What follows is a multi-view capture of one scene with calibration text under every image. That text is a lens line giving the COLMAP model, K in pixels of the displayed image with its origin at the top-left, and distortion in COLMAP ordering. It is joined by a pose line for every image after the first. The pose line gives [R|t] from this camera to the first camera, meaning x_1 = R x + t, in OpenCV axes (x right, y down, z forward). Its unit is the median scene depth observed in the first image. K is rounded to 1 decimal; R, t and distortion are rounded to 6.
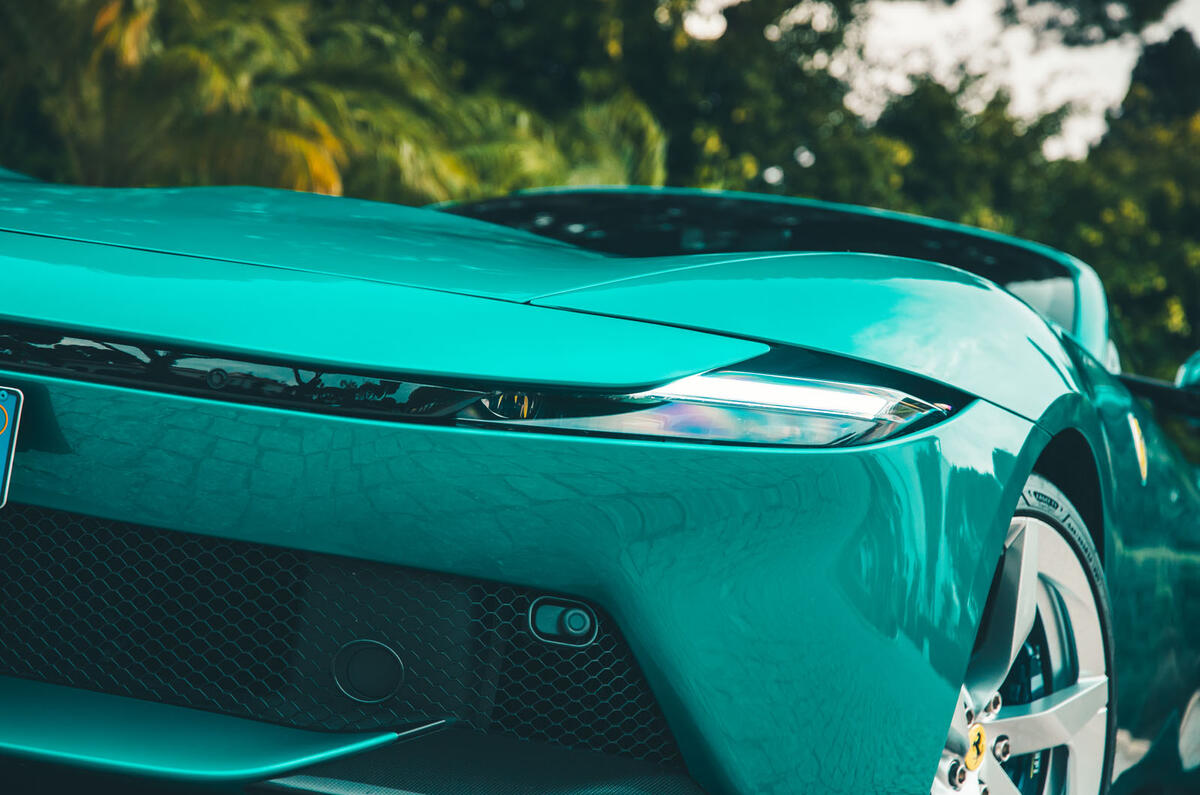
lens RADIAL K [[2108.5, 0, 600.0], [0, 2108.5, 397.5], [0, 0, 1]] dist [0.218234, 0.015247]
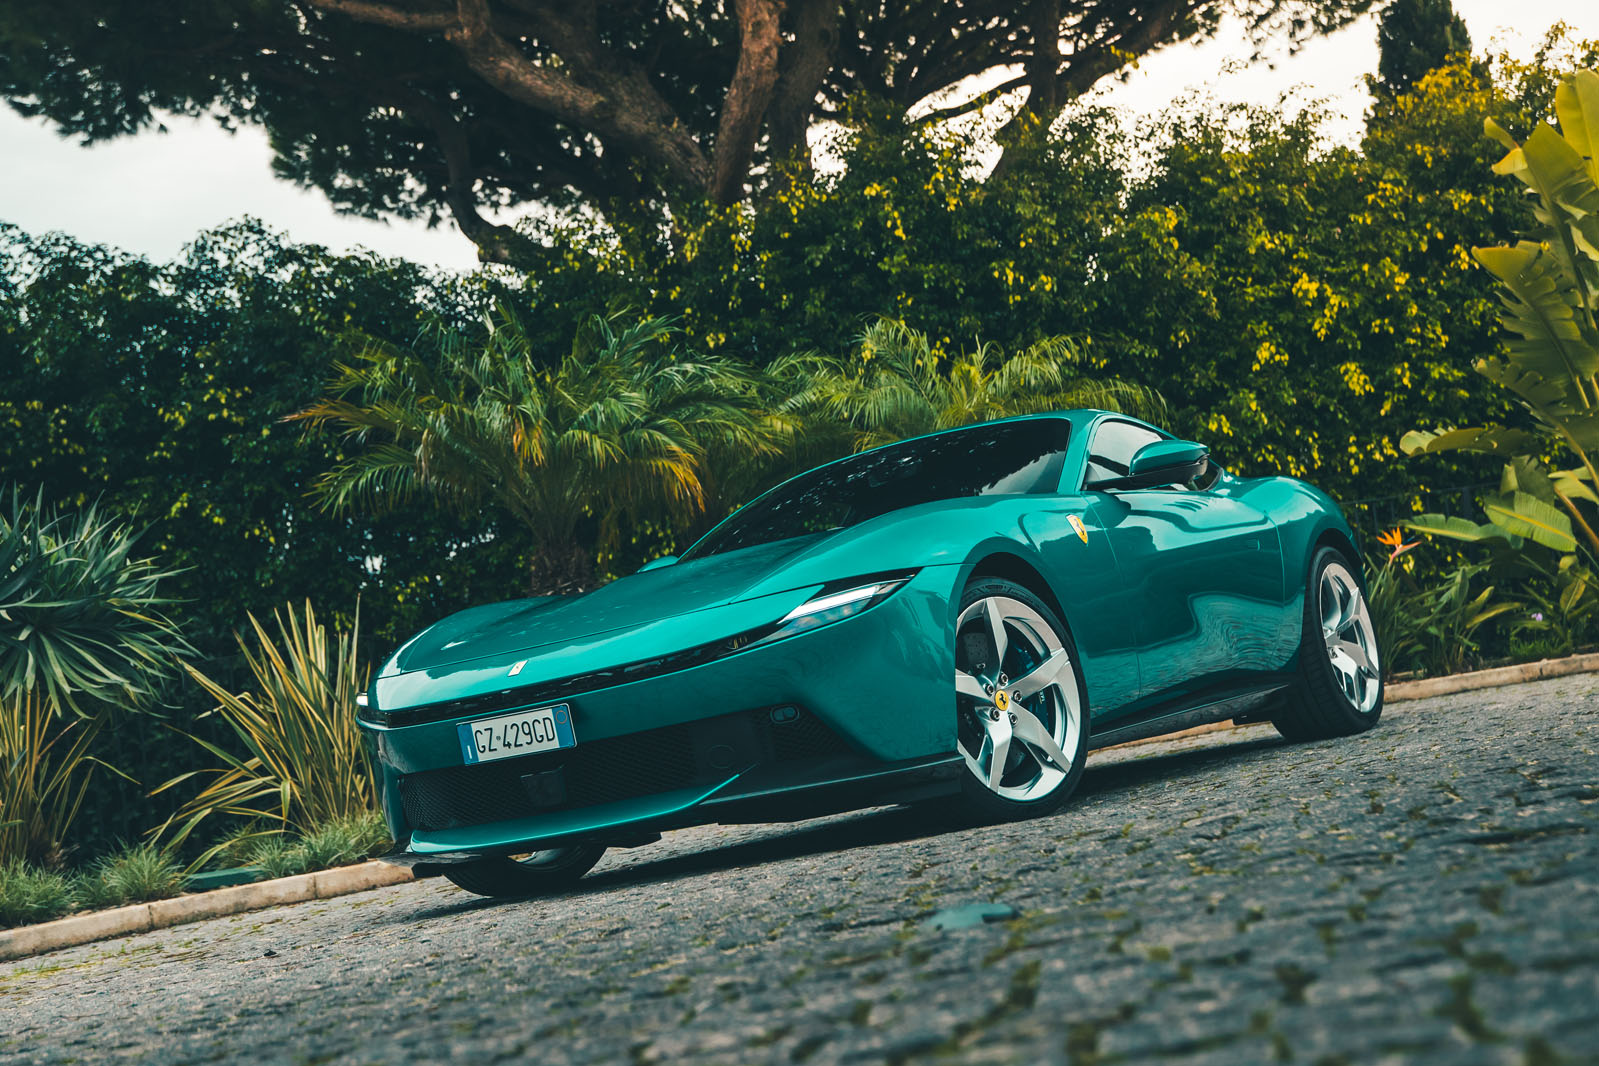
lens RADIAL K [[2156.8, 0, 799.5], [0, 2156.8, 533.0], [0, 0, 1]] dist [0.005434, -0.003939]
pose [[0.925064, -0.357180, -0.129148, 0.382334], [0.357593, 0.933646, -0.020777, -0.036266], [0.127999, -0.026962, 0.991408, -1.471336]]
